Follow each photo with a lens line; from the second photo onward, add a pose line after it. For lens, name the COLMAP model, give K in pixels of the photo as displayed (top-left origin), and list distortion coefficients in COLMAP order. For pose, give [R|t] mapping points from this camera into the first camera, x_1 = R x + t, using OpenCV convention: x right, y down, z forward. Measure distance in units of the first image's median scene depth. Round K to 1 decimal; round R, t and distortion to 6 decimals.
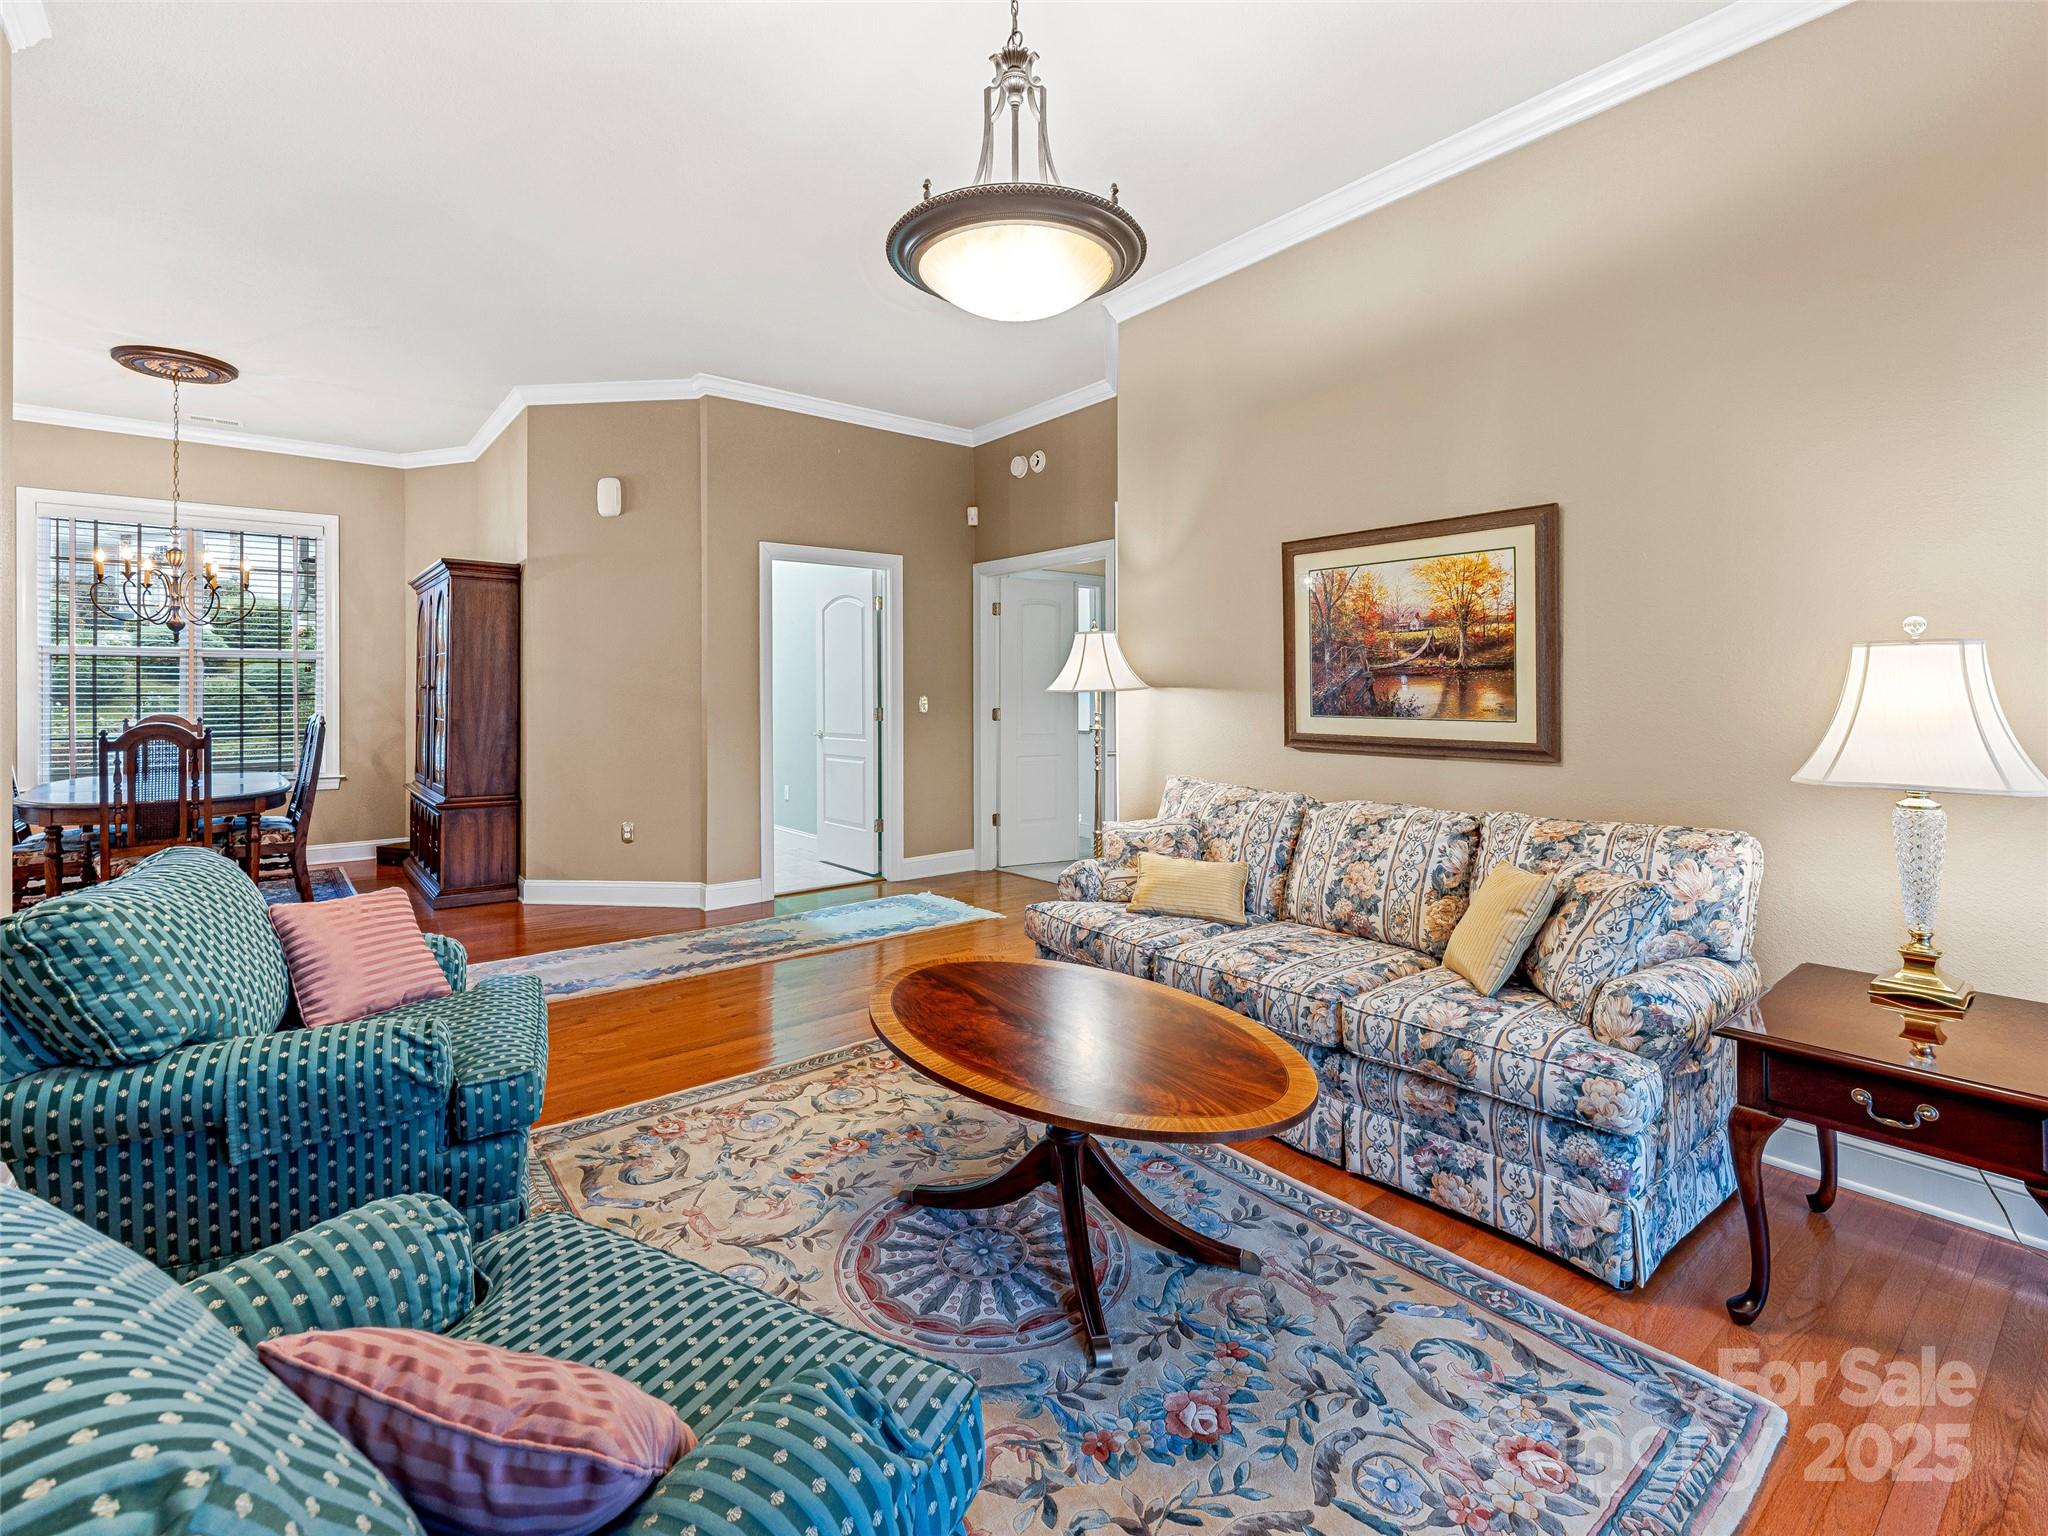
lens RADIAL K [[906.0, 0, 1007.6], [0, 906.0, 699.6], [0, 0, 1]] dist [0.000042, -0.001933]
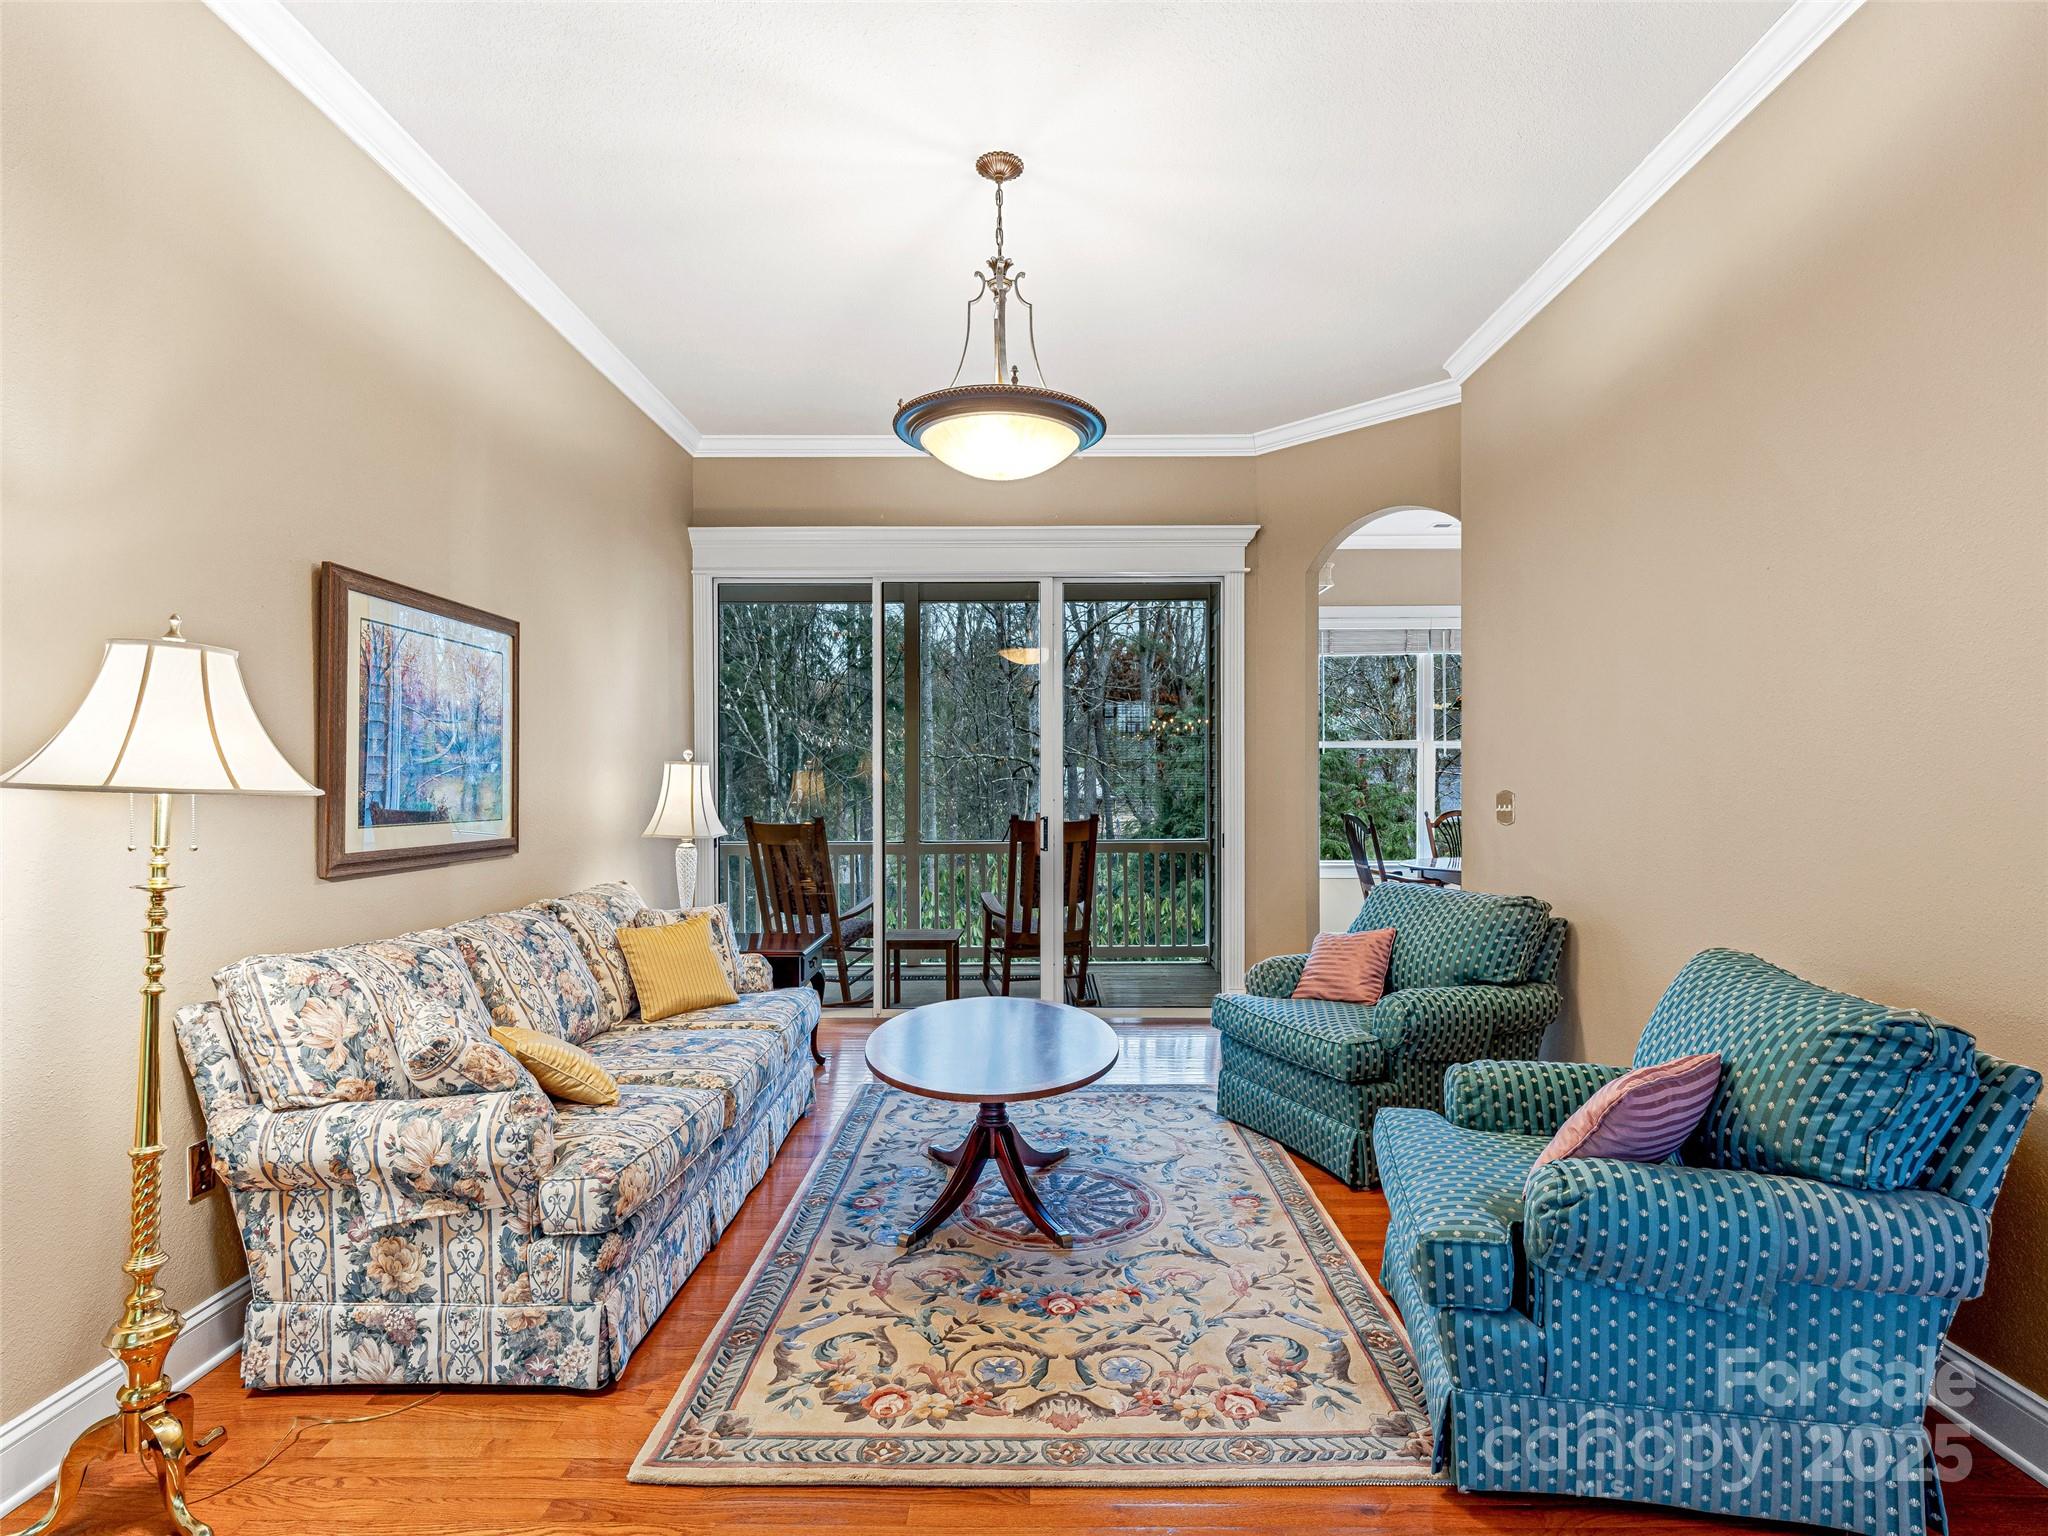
lens RADIAL K [[1051.3, 0, 1036.2], [0, 1051.3, 785.0], [0, 0, 1]] dist [0.006090, -0.005043]
pose [[-0.775758, 0.001363, 0.631029, -0.683073], [0.011880, 0.999852, 0.012445, -0.022018], [-0.630919, 0.017151, -0.775659, 1.531268]]
